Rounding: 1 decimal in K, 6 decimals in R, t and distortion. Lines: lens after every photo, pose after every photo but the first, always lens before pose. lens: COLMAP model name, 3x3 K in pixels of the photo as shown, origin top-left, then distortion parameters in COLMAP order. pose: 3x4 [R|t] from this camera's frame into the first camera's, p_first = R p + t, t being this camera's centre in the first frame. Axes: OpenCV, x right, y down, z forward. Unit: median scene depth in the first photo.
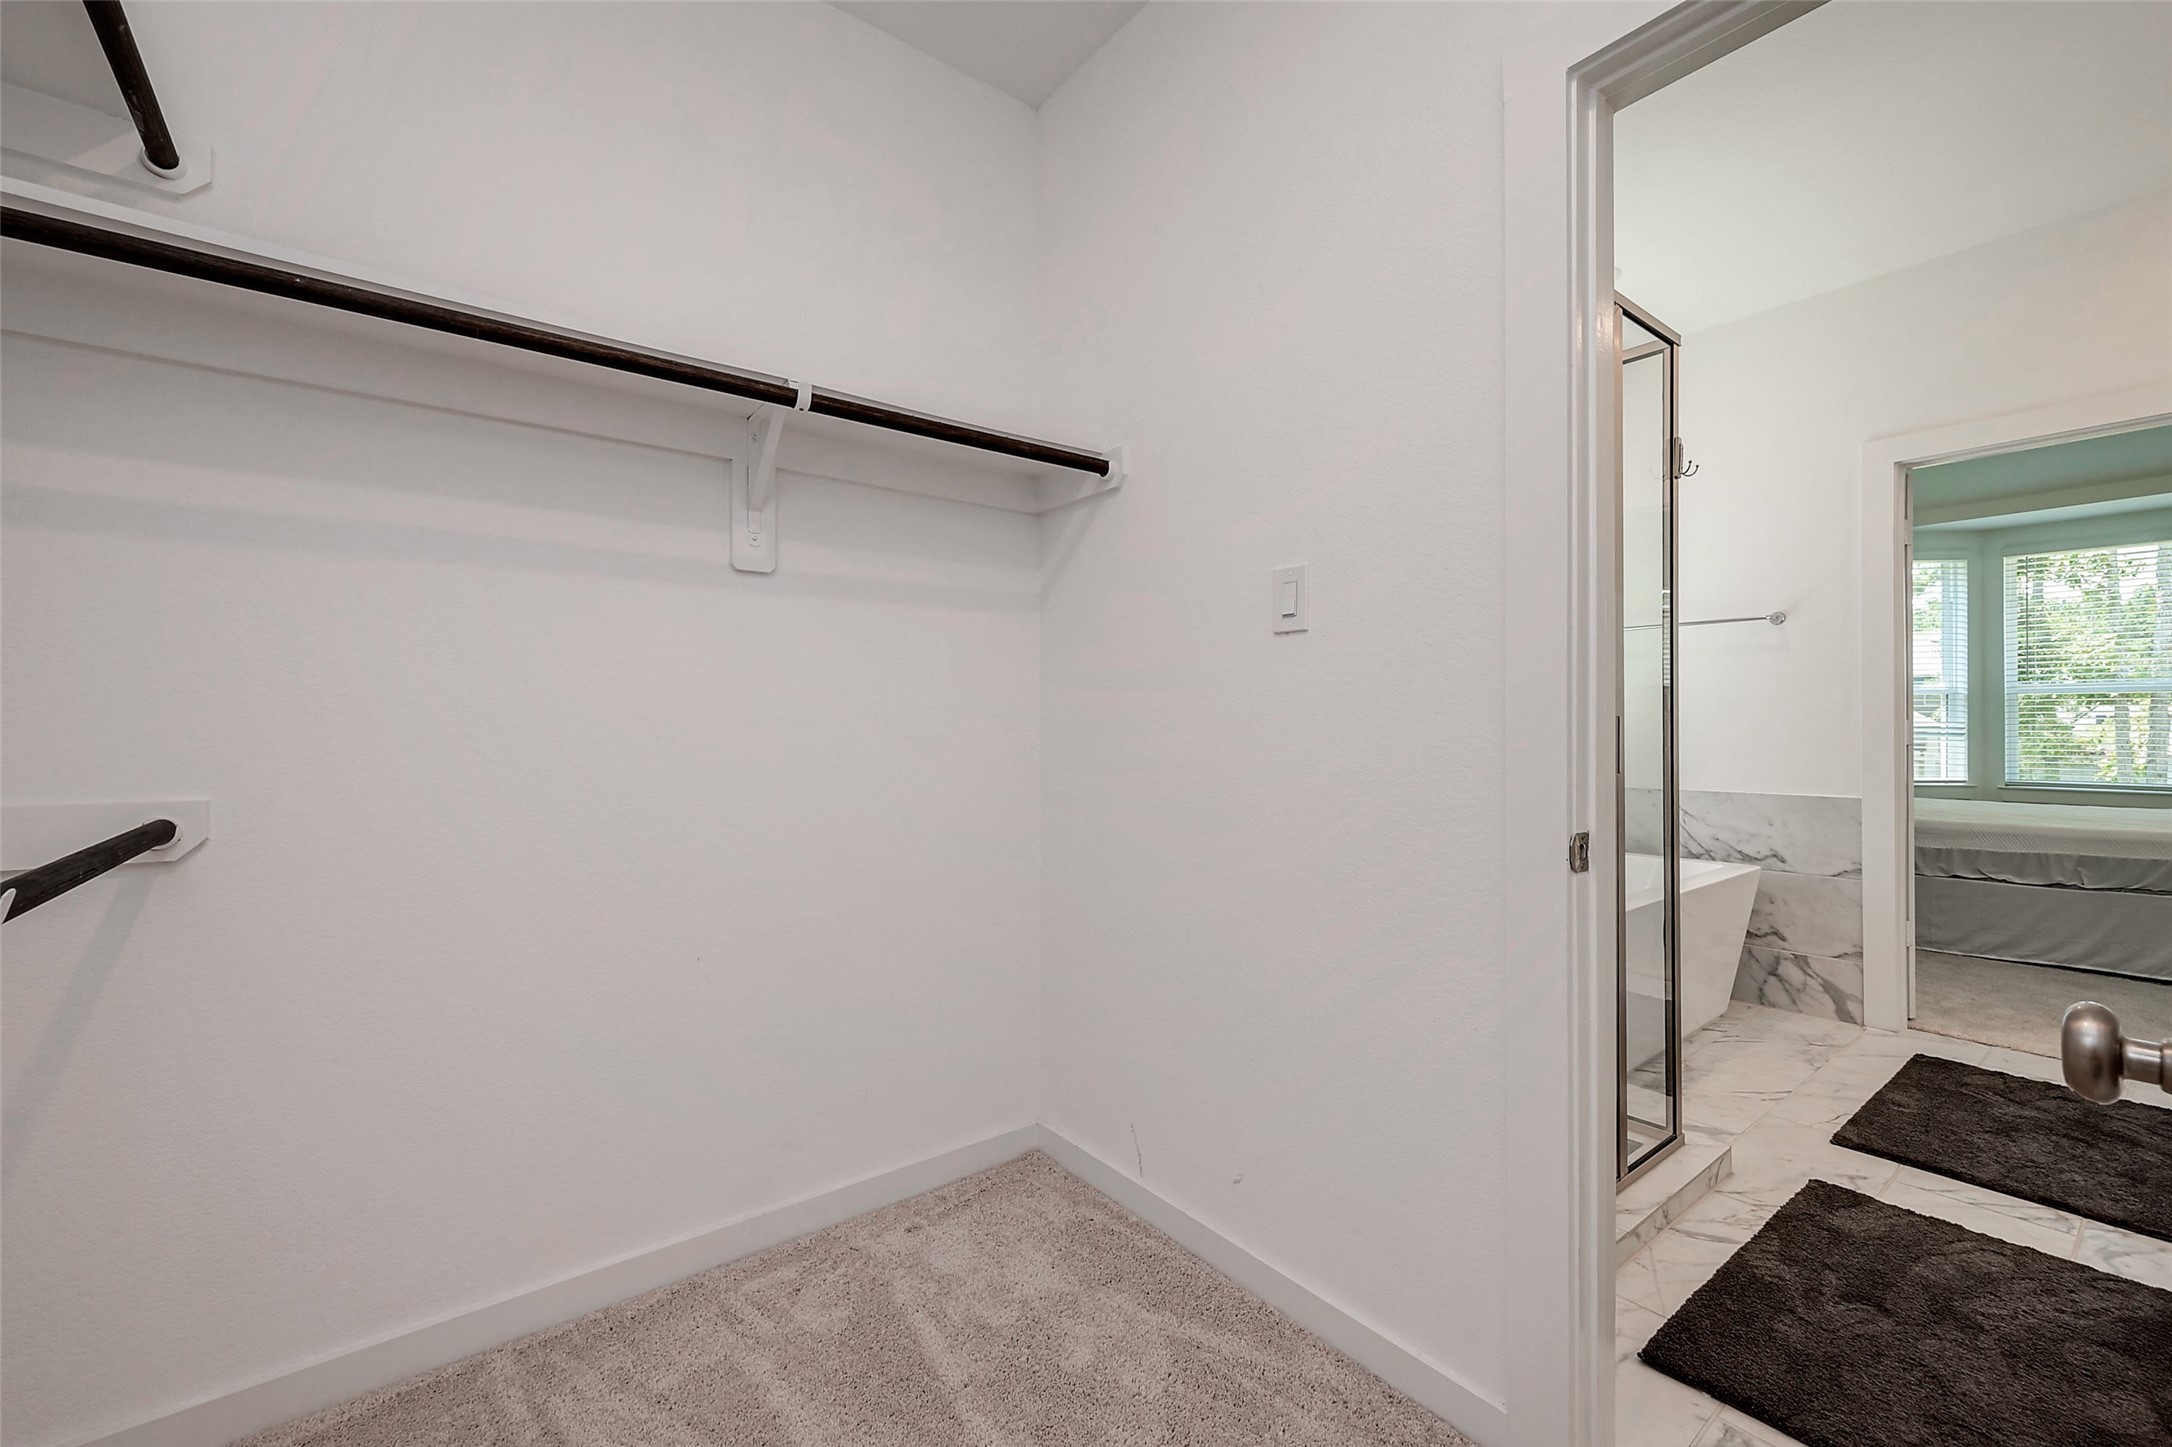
lens RADIAL K [[892.7, 0, 1086.0], [0, 892.7, 723.5], [0, 0, 1]] dist [0.000762, 0.000076]
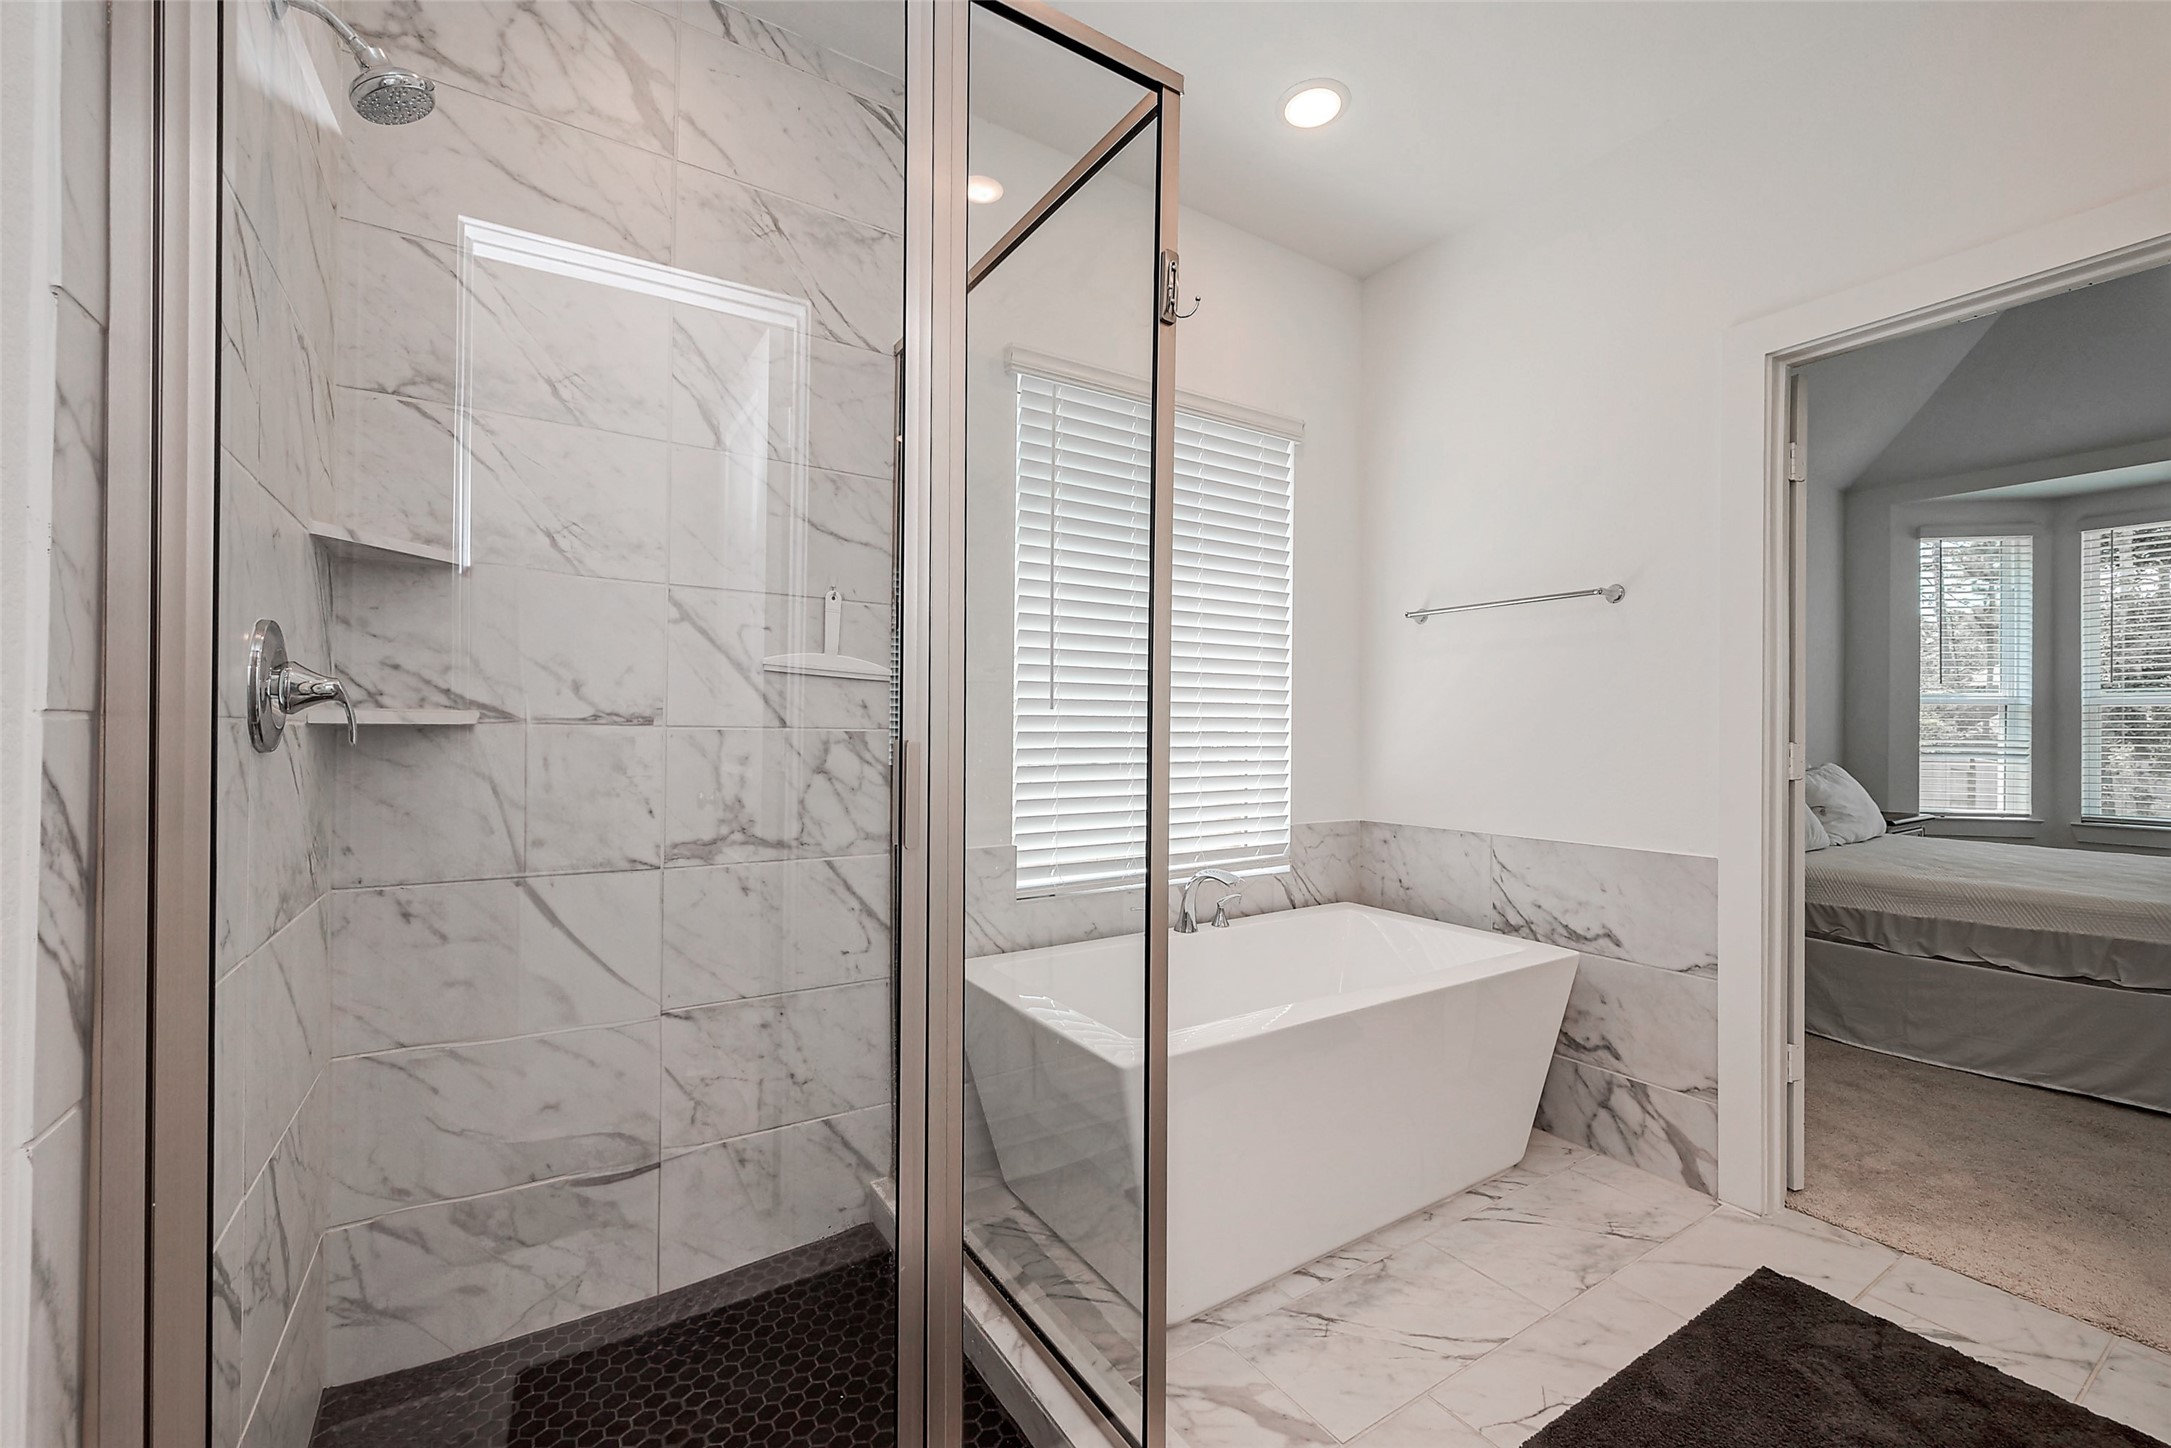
lens RADIAL K [[892.3, 0, 1085.5], [0, 892.3, 724.0], [0, 0, 1]] dist [0.000762, 0.000076]
pose [[0.996396, 0.009430, -0.084301, 0.424539], [-0.009780, 0.999945, -0.003739, -0.009701], [0.084261, 0.004550, 0.996433, 0.274450]]
